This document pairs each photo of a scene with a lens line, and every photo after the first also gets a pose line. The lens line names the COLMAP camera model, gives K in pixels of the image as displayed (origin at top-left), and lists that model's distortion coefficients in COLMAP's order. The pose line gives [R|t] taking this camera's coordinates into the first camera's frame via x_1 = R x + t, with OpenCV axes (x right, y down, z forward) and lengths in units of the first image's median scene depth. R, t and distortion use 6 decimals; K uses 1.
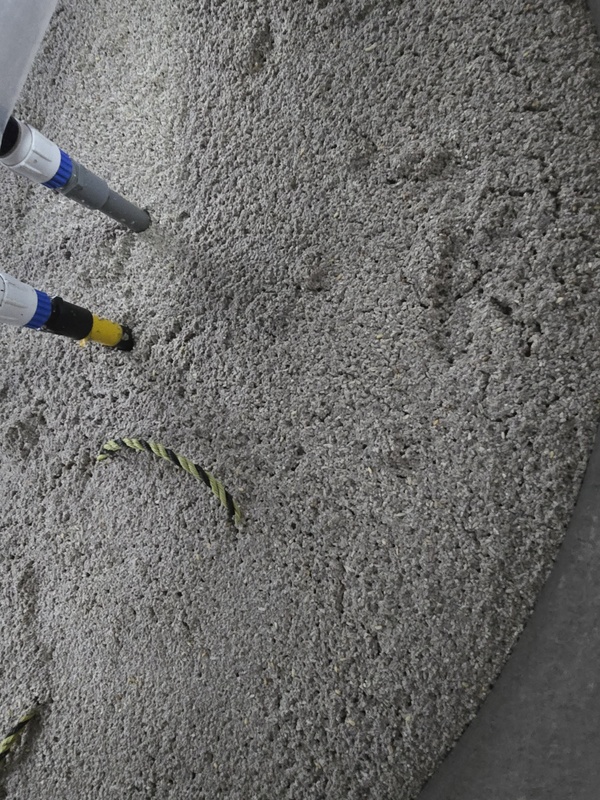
lens RADIAL K [[328.3, 0, 299.1], [0, 328.3, 395.6], [0, 0, 1]] dist [-0.007498, 0.001939]
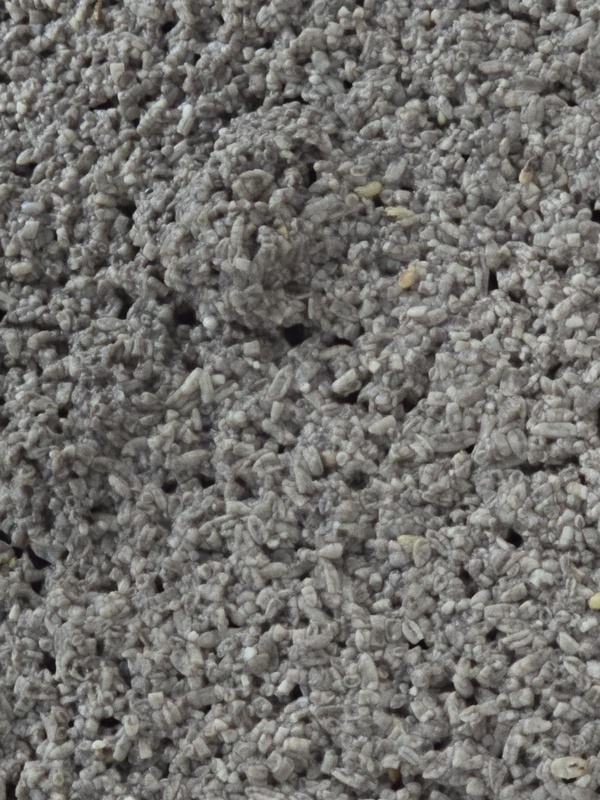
lens RADIAL K [[1610.2, 0, 300.5], [0, 1610.2, 399.3], [0, 0, 1]] dist [-0.308891, 0.000000]
pose [[0.995833, 0.074485, 0.052610, 0.016460], [-0.056892, 0.958337, -0.279918, -0.030257], [-0.071268, 0.275759, 0.958581, 0.124572]]
